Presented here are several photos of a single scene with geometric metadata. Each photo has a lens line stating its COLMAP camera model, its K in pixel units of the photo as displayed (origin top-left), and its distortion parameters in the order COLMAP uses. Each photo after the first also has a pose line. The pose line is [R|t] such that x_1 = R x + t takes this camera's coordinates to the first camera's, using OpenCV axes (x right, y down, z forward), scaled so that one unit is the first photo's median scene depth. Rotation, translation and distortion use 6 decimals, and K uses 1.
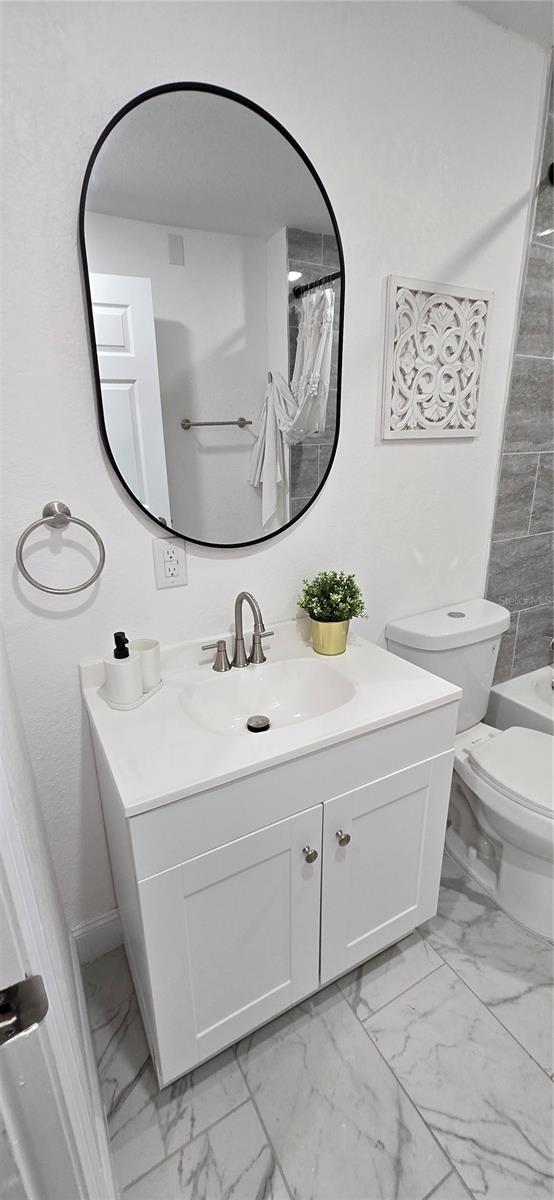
lens RADIAL K [[493.1, 0, 277.0], [0, 493.1, 600.0], [0, 0, 1]] dist [-0.001482, -0.000134]
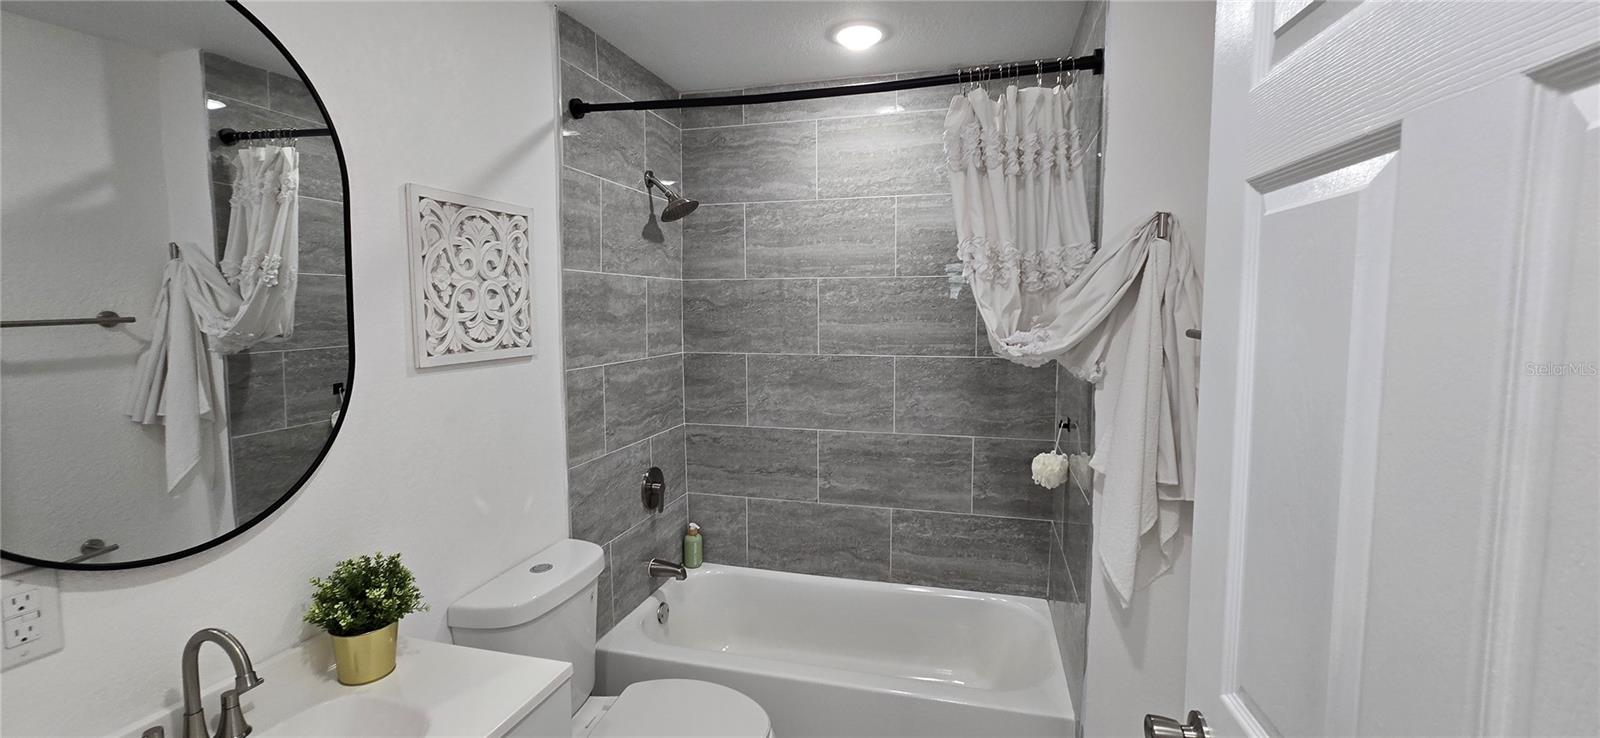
lens RADIAL K [[657.5, 0, 803.5], [0, 657.5, 360.4], [0, 0, 1]] dist [-0.001482, -0.000134]
pose [[0.708175, -0.041564, 0.704812, -0.082883], [0.213181, 0.964261, -0.157335, -0.042109], [-0.673084, 0.261674, 0.691726, -0.128065]]
